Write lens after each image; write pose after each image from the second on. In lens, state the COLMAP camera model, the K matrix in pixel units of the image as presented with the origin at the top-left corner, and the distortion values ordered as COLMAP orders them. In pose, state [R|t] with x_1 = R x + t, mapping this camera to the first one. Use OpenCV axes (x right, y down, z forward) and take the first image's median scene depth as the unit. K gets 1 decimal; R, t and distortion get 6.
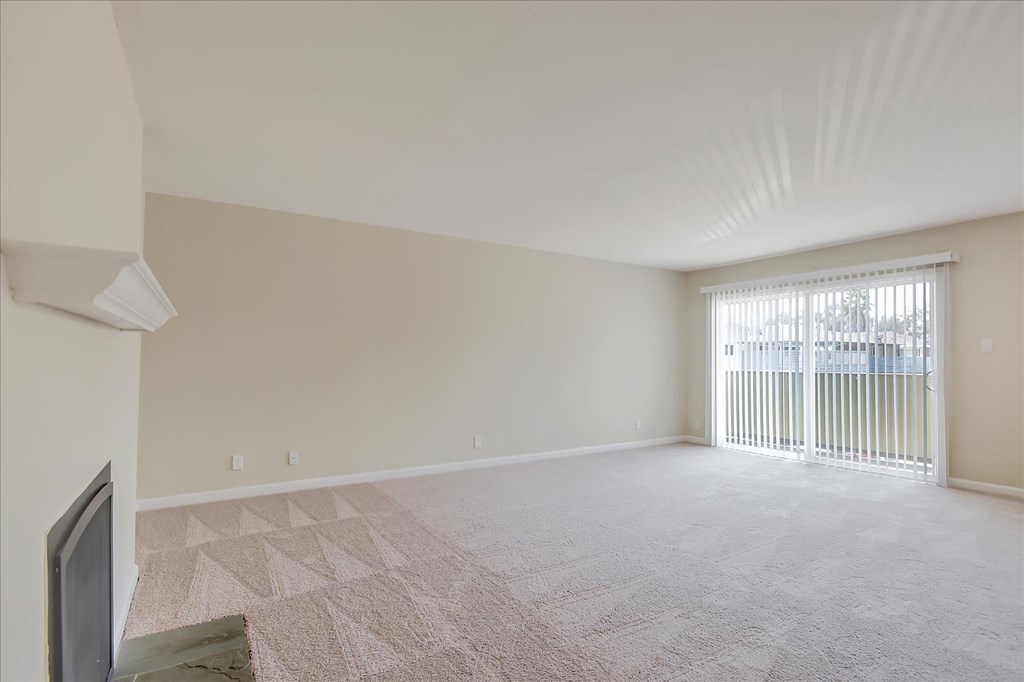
lens RADIAL K [[491.4, 0, 516.4], [0, 491.4, 343.8], [0, 0, 1]] dist [-0.000653, -0.000188]
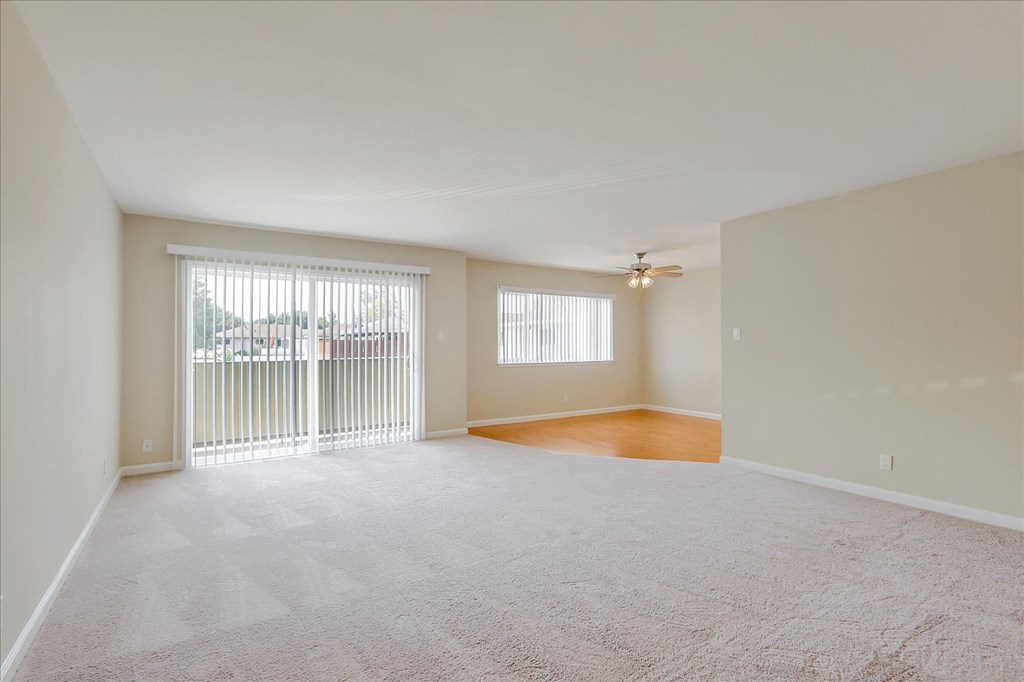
lens RADIAL K [[491.4, 0, 516.4], [0, 491.4, 343.8], [0, 0, 1]] dist [-0.000653, -0.000188]
pose [[-0.051265, 0.002149, 0.998683, -0.400227], [-0.019418, 0.999806, -0.003149, 0.021256], [-0.998496, -0.019554, -0.051213, 0.642833]]
